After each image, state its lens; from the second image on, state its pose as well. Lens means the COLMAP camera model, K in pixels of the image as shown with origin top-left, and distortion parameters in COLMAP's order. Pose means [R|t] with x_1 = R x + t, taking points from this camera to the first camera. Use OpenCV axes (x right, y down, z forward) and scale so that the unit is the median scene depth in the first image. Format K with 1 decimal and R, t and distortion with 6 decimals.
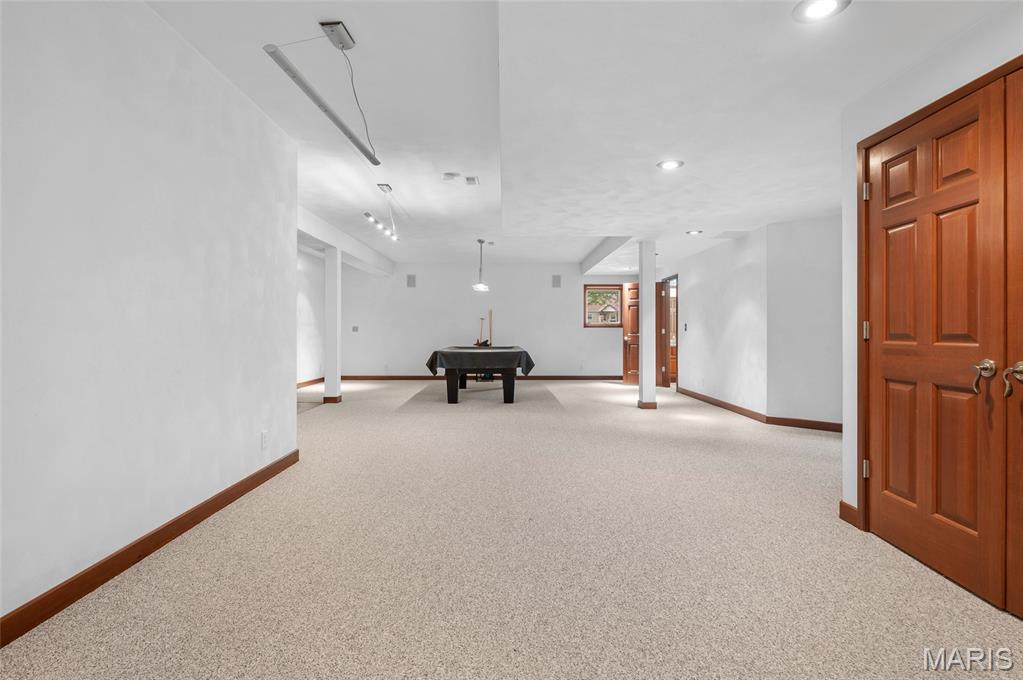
lens RADIAL K [[474.2, 0, 510.4], [0, 474.2, 330.2], [0, 0, 1]] dist [-0.005925, -0.000849]
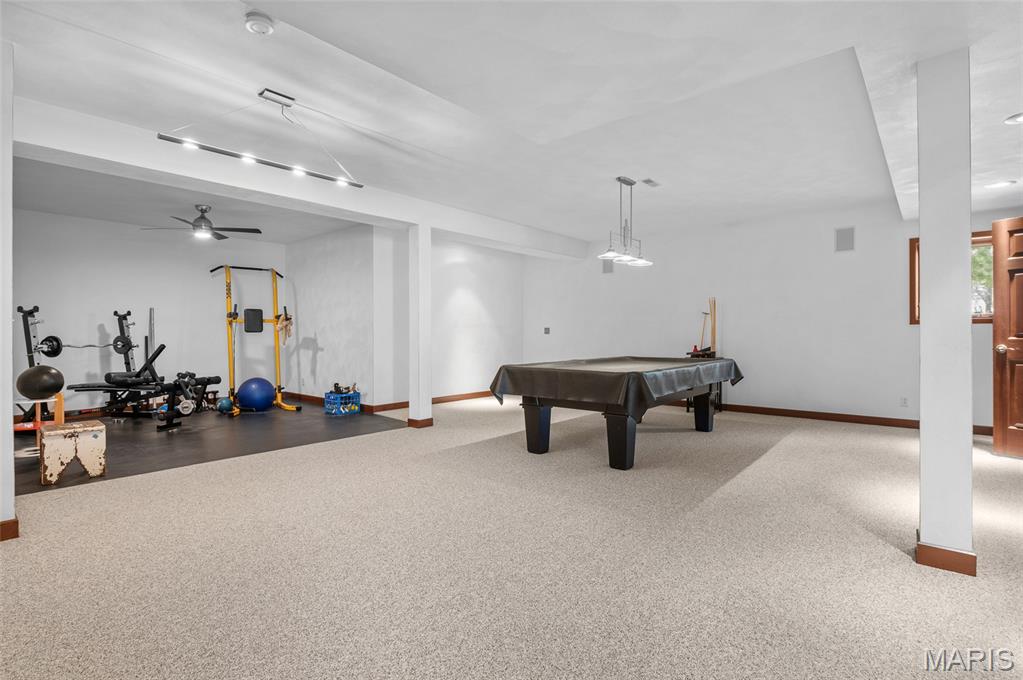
lens RADIAL K [[500.6, 0, 511.5], [0, 500.6, 340.0], [0, 0, 1]] dist [-0.001425, -0.000142]
pose [[0.765710, 0.003650, -0.643176, 0.193862], [0.005996, 0.999900, 0.012812, 0.001862], [0.643158, -0.013667, 0.765611, 0.356386]]
